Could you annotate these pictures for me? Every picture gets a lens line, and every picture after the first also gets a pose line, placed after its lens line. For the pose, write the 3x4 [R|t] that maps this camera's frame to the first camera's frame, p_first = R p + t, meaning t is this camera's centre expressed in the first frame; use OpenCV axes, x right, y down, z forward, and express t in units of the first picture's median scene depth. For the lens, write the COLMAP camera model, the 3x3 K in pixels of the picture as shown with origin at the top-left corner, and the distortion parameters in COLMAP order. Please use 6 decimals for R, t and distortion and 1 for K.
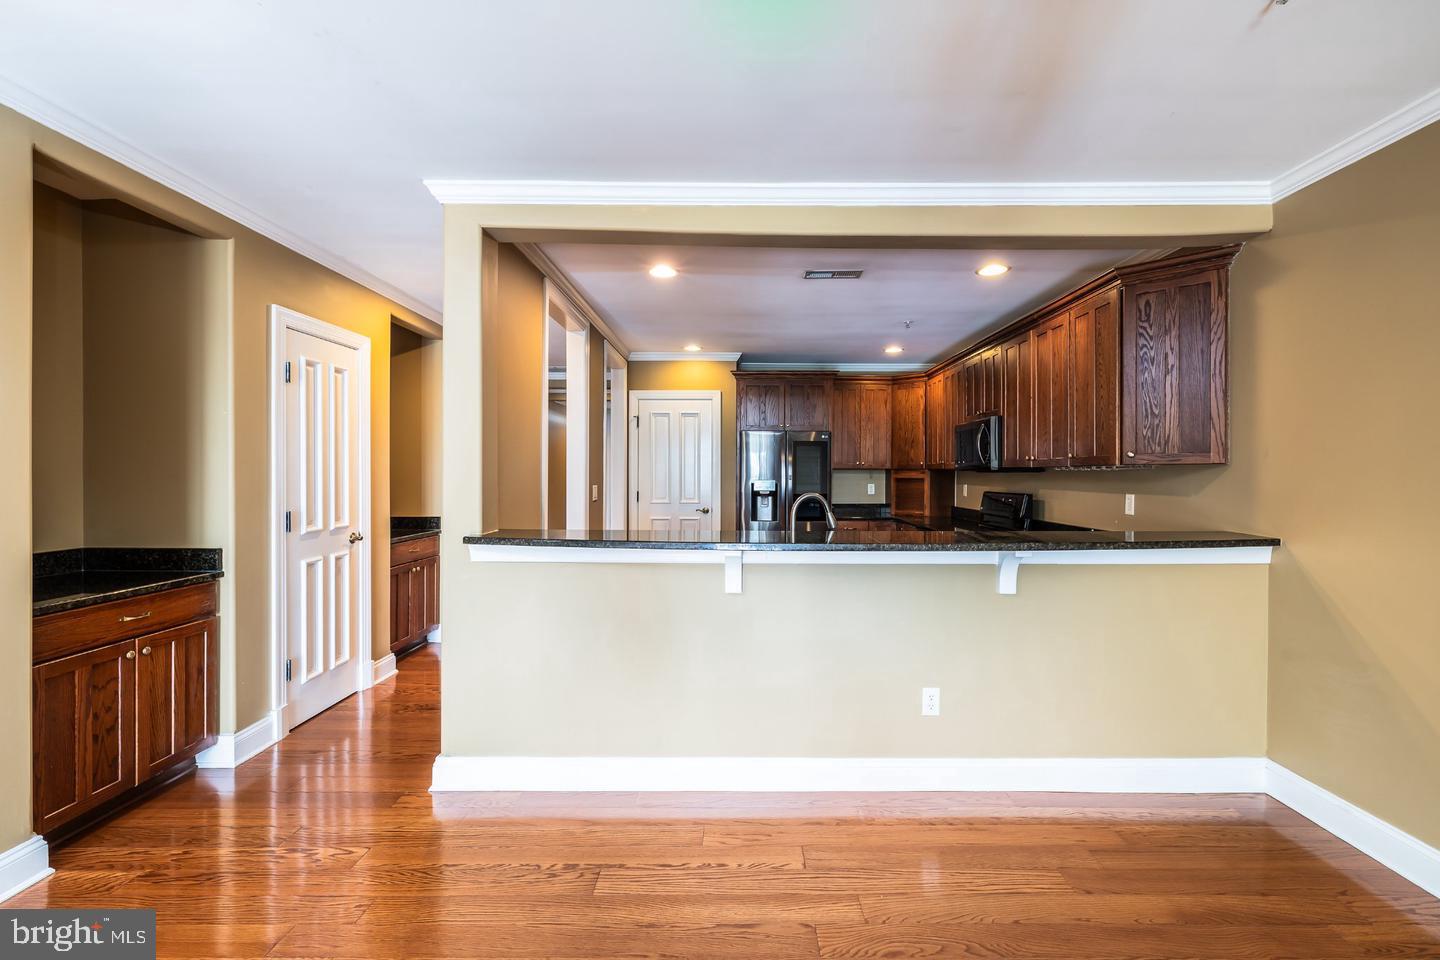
lens RADIAL K [[601.6, 0, 738.2], [0, 601.6, 475.1], [0, 0, 1]] dist [0.001010, 0.000180]
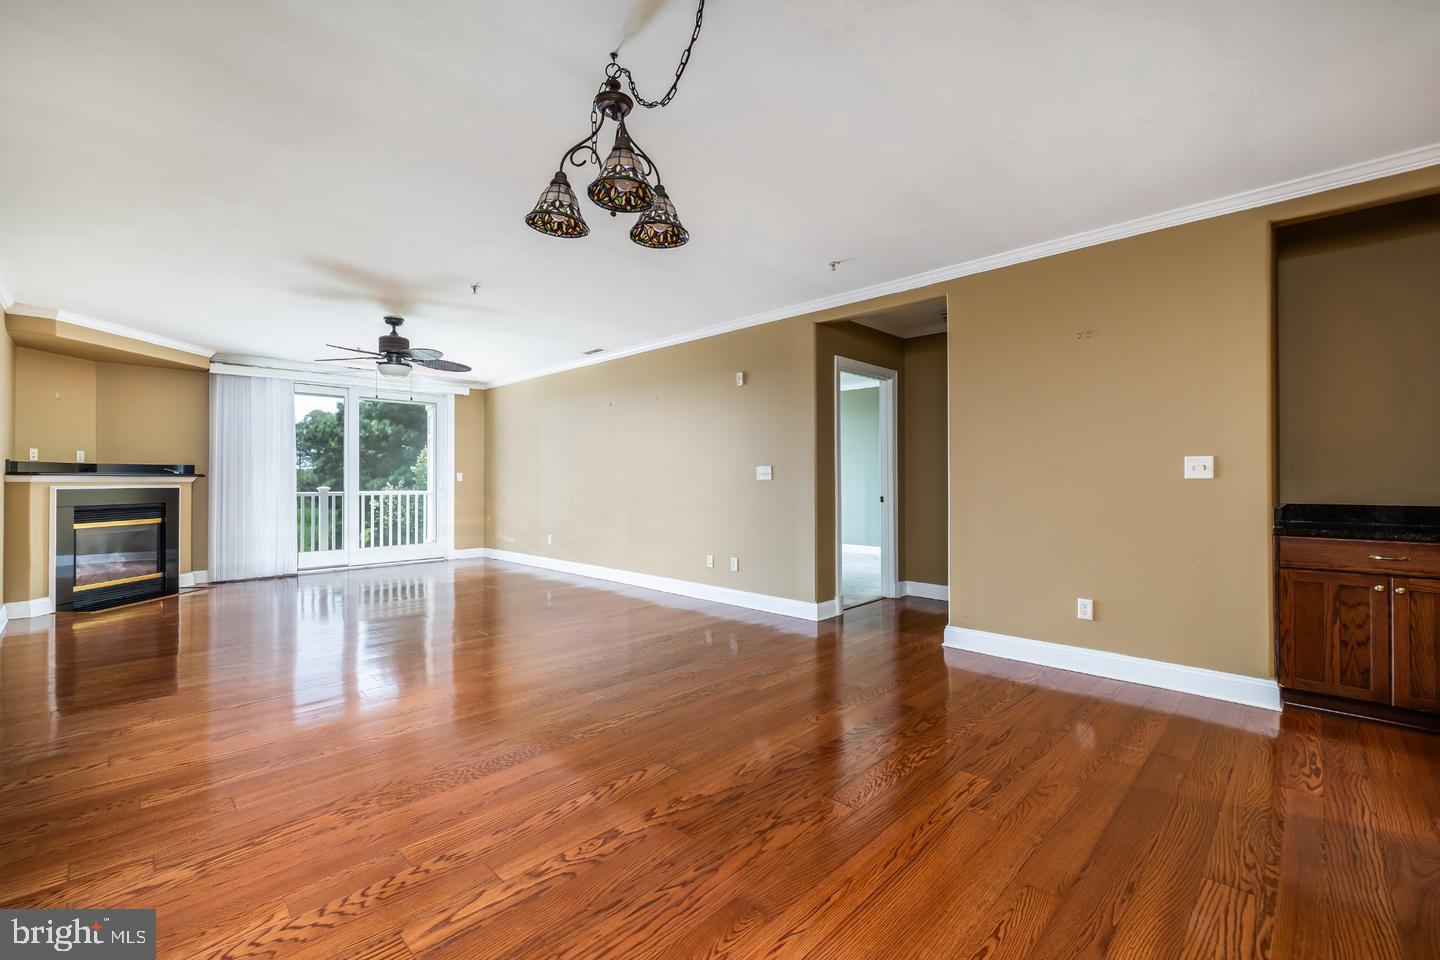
lens RADIAL K [[612.2, 0, 720.0], [0, 612.2, 480.0], [0, 0, 1]] dist [-0.001171, -0.000401]
pose [[-0.700178, -0.003166, -0.713962, 0.353038], [-0.004508, 0.999990, -0.000013, 0.044914], [0.713954, 0.003210, -0.700185, 0.438989]]
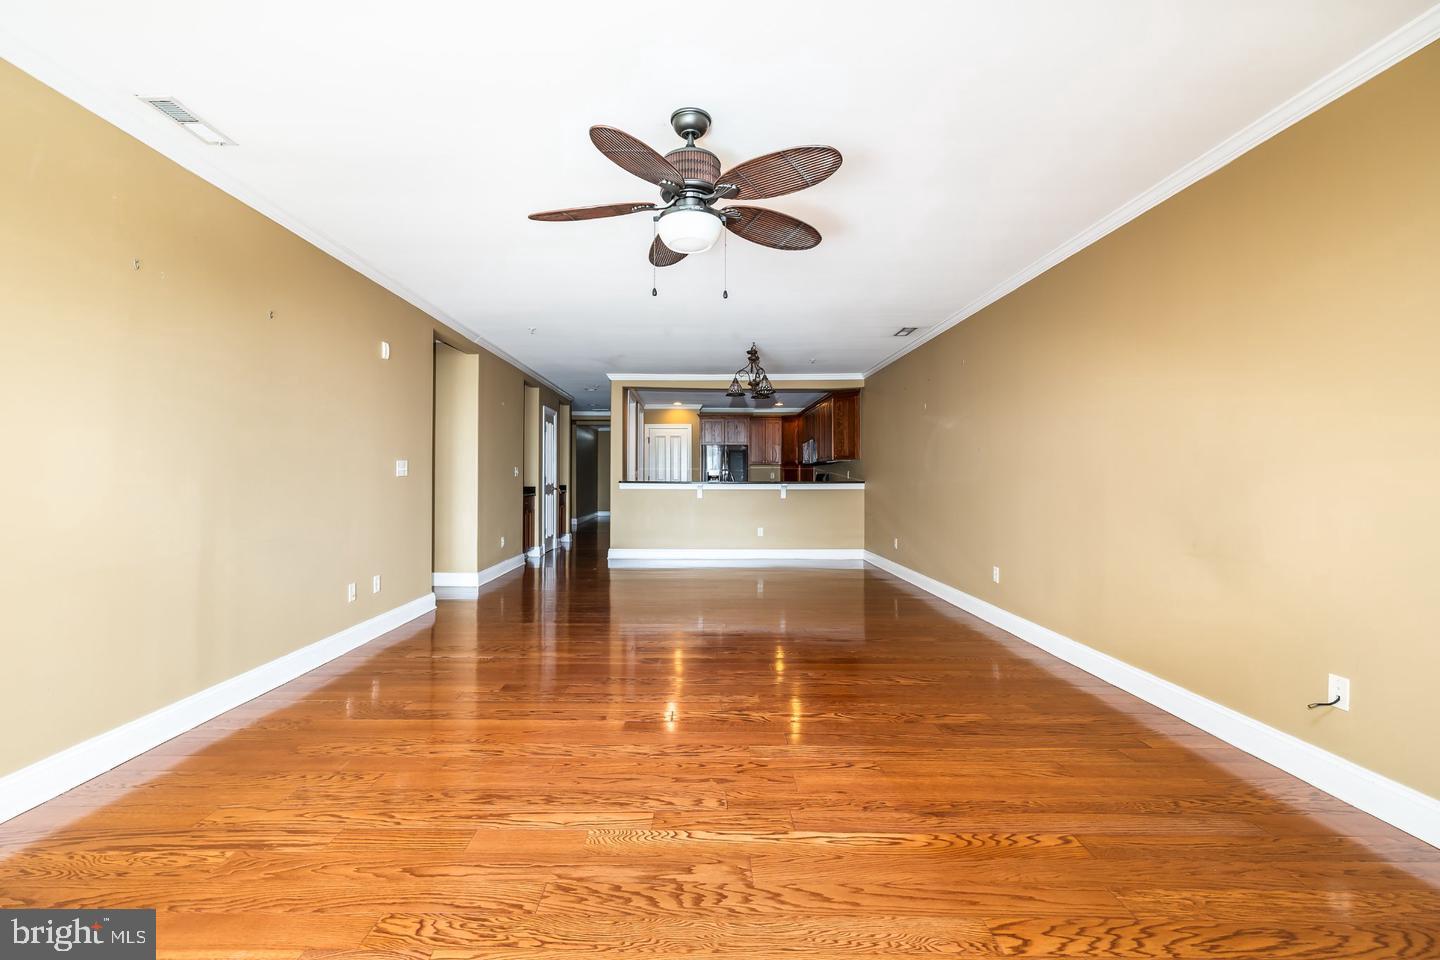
lens RADIAL K [[618.9, 0, 693.3], [0, 618.9, 479.1], [0, 0, 1]] dist [0.000527, -0.000003]
pose [[0.999947, 0.000173, -0.010266, -0.005119], [-0.000202, 0.999996, -0.002920, 0.053085], [0.010265, 0.002922, 0.999943, -1.233738]]
